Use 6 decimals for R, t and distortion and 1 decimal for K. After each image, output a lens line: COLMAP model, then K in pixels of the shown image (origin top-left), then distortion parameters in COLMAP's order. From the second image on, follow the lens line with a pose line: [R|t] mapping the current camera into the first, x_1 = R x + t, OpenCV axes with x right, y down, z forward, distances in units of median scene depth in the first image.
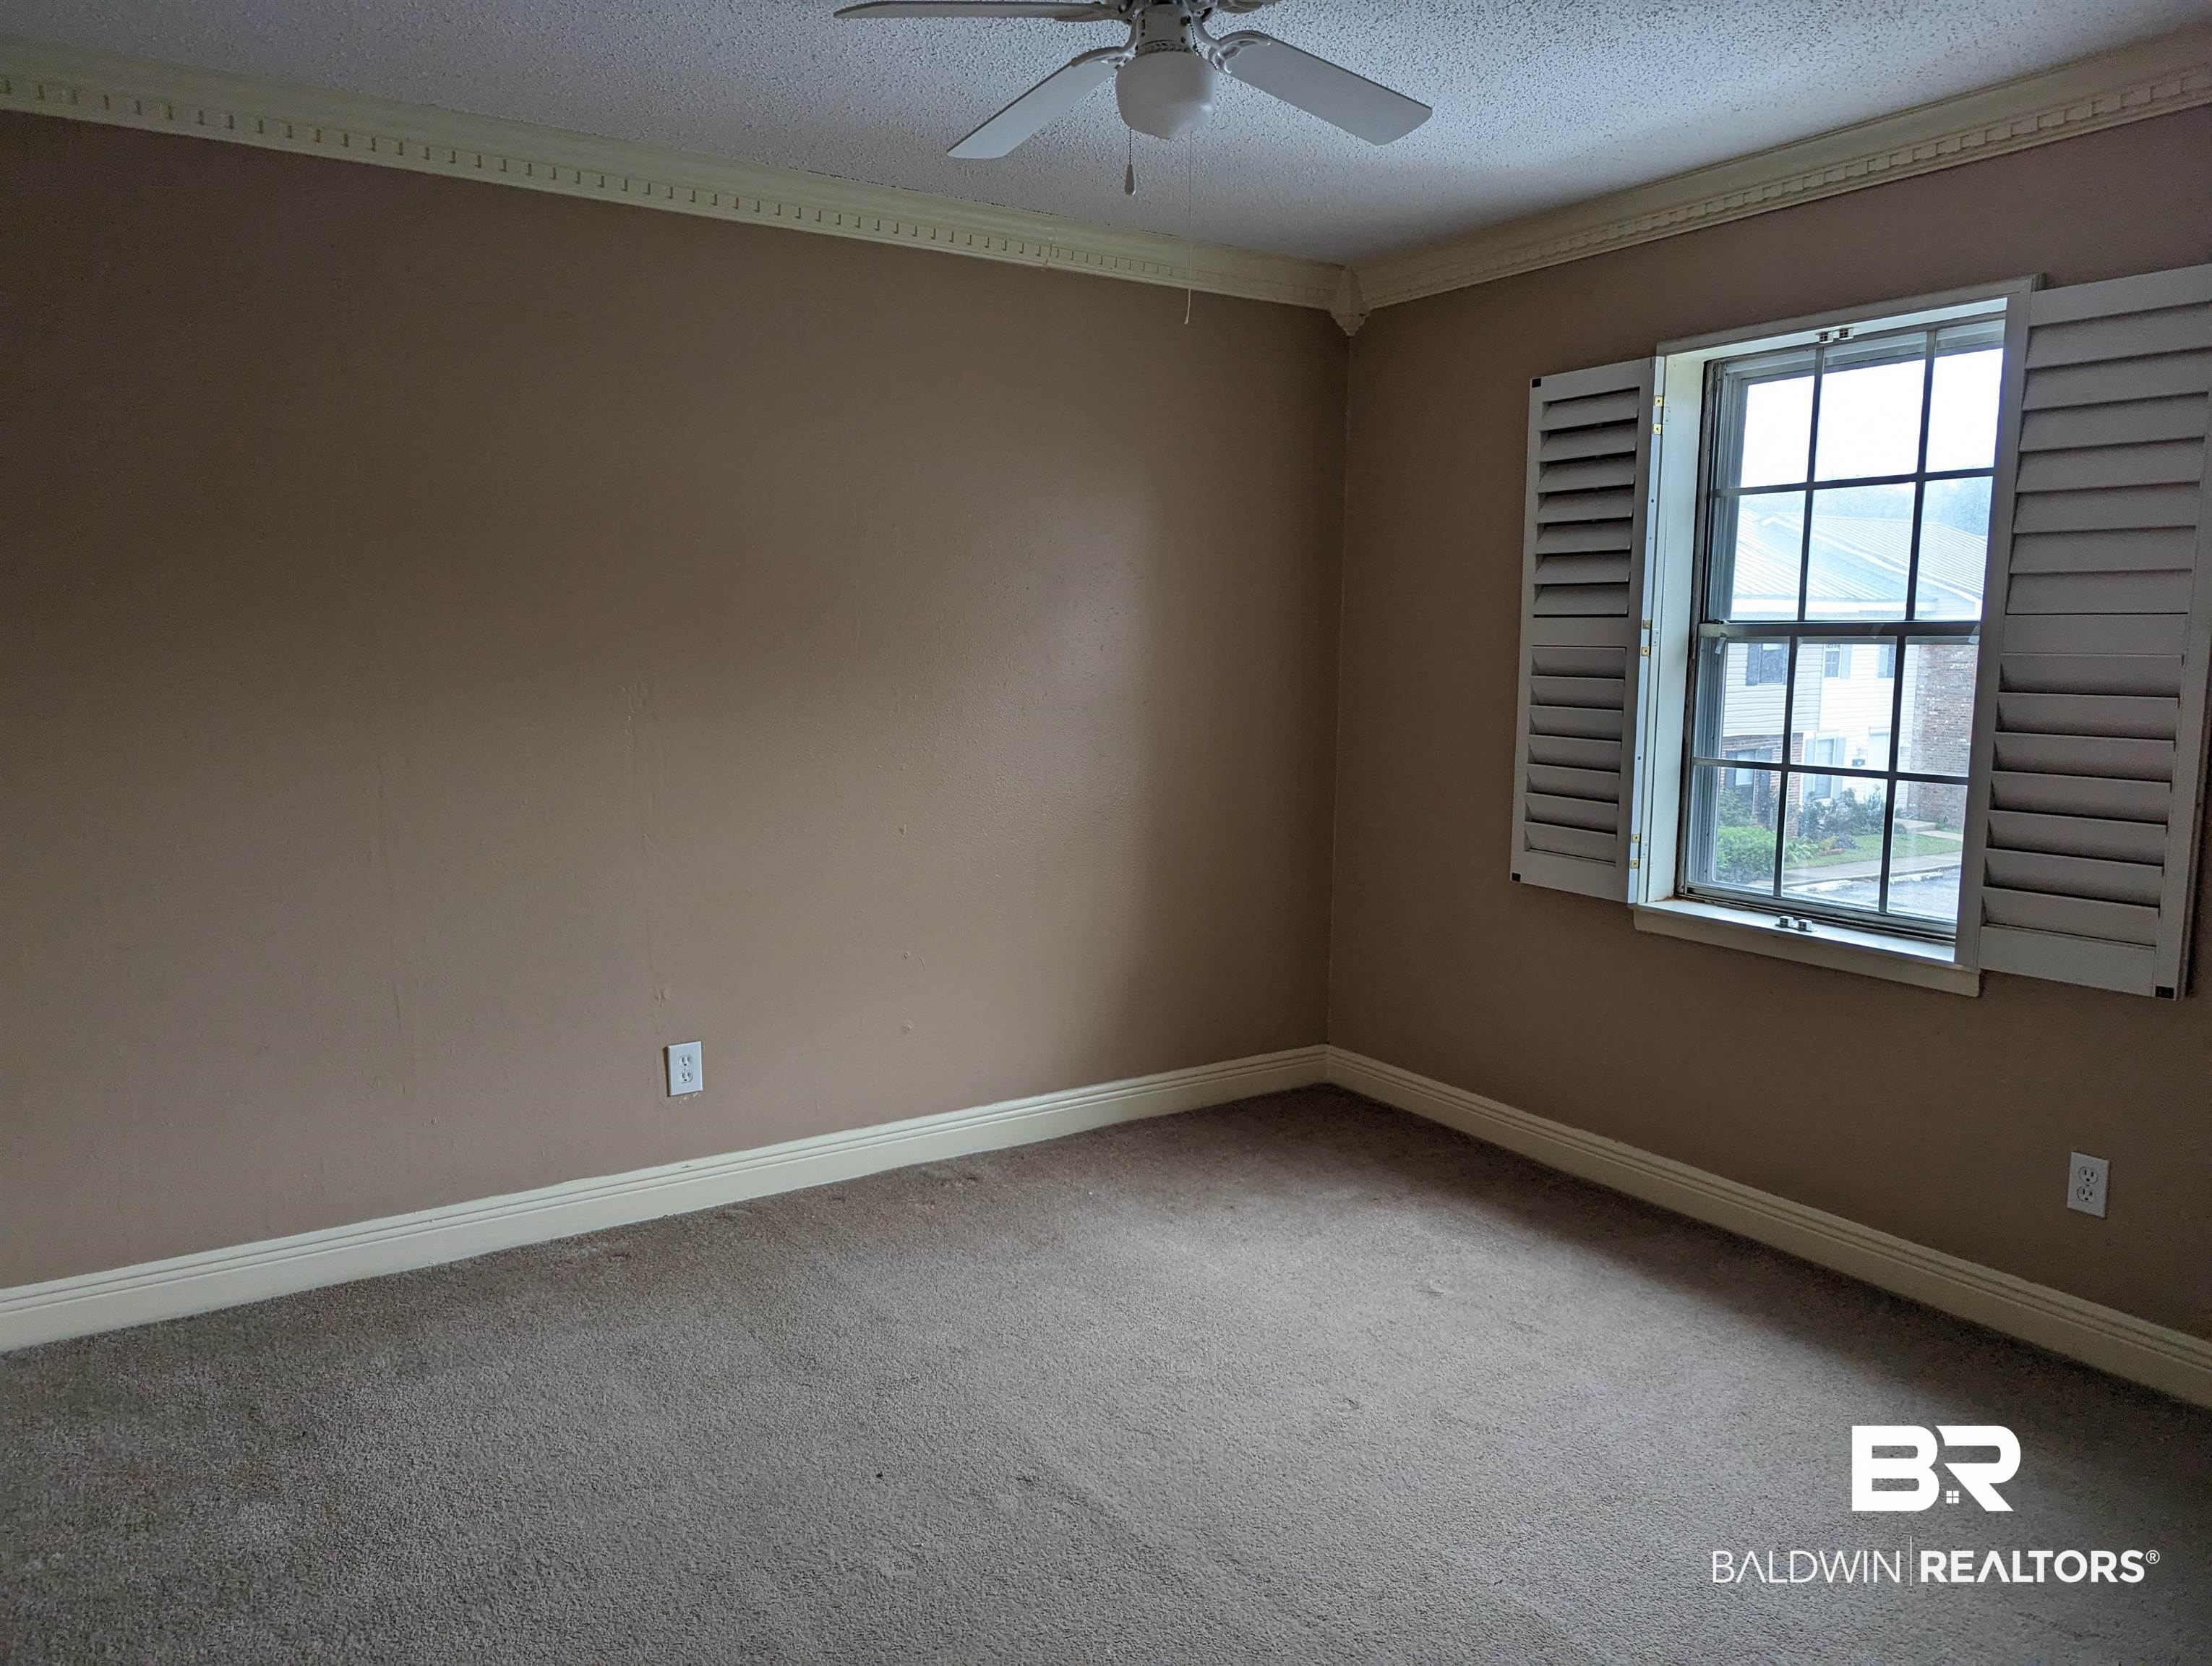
lens RADIAL K [[1565.4, 0, 1078.4], [0, 1565.4, 839.2], [0, 0, 1]] dist [0.057997, -0.047898]
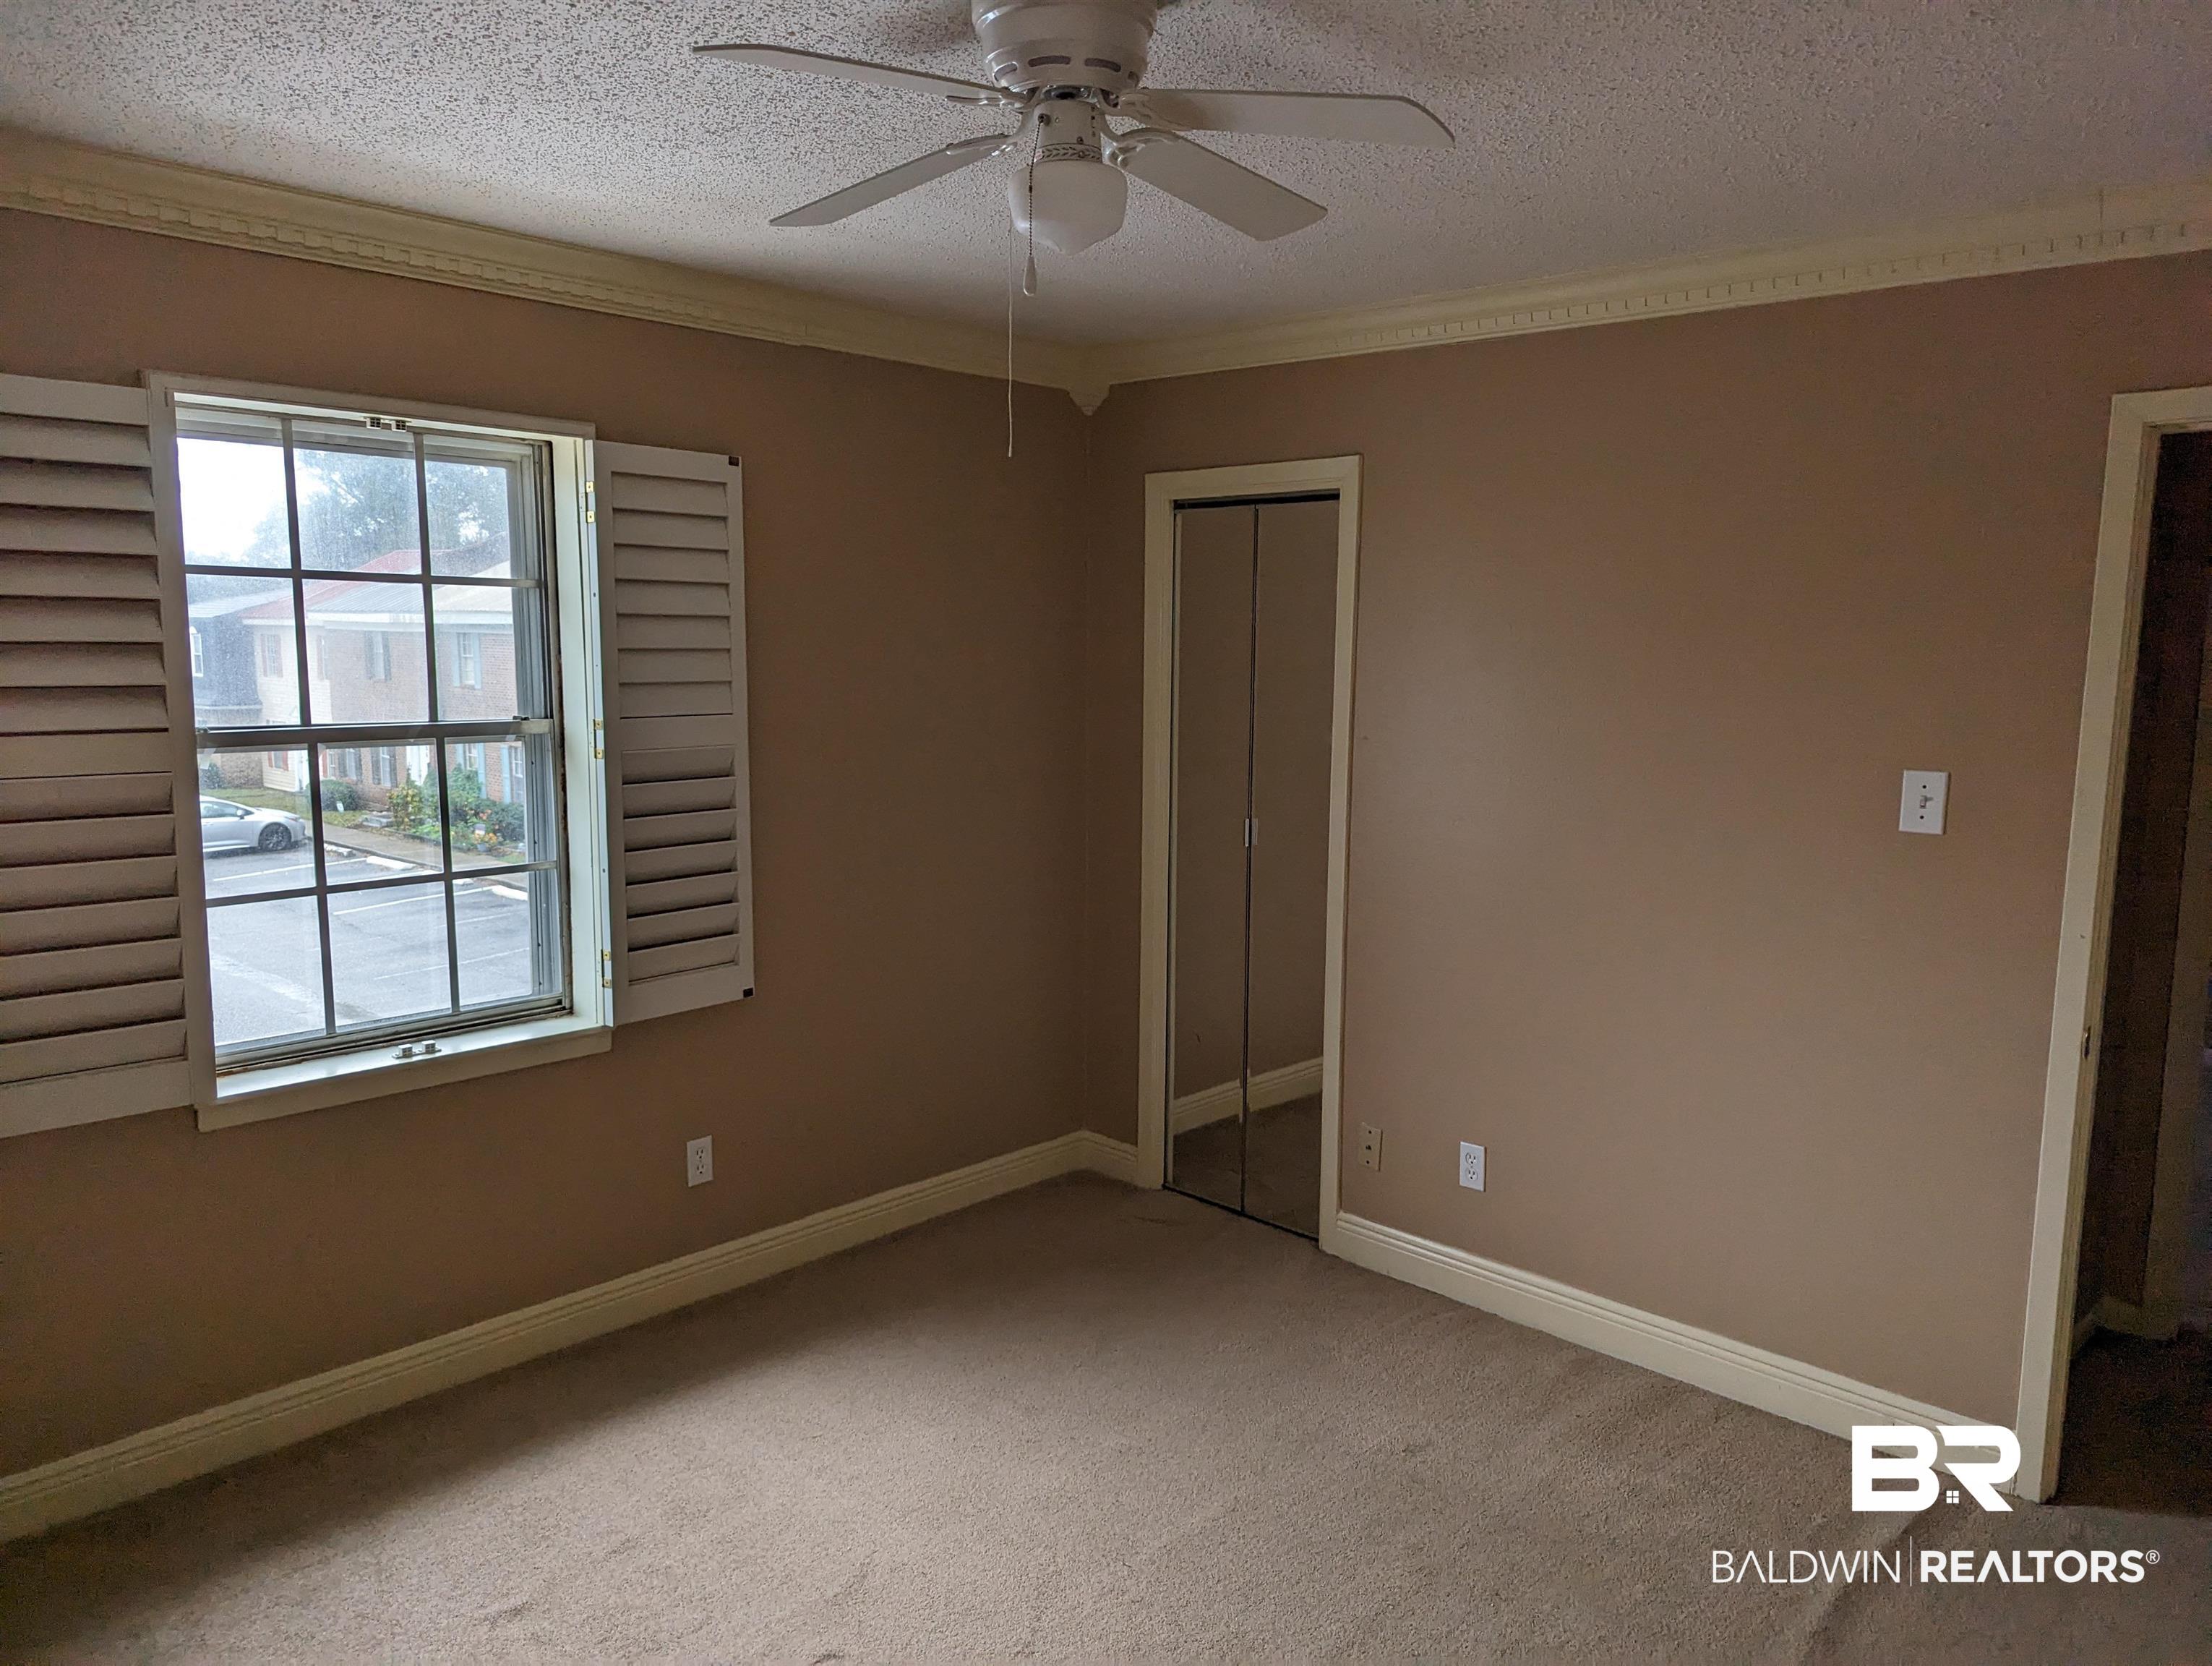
lens RADIAL K [[1565.4, 0, 1078.4], [0, 1565.4, 839.2], [0, 0, 1]] dist [0.057997, -0.047898]
pose [[-0.225470, -0.125287, 0.966161, -0.531905], [0.132438, 0.978550, 0.157800, -0.166514], [-0.965206, 0.163535, -0.204041, 0.811302]]
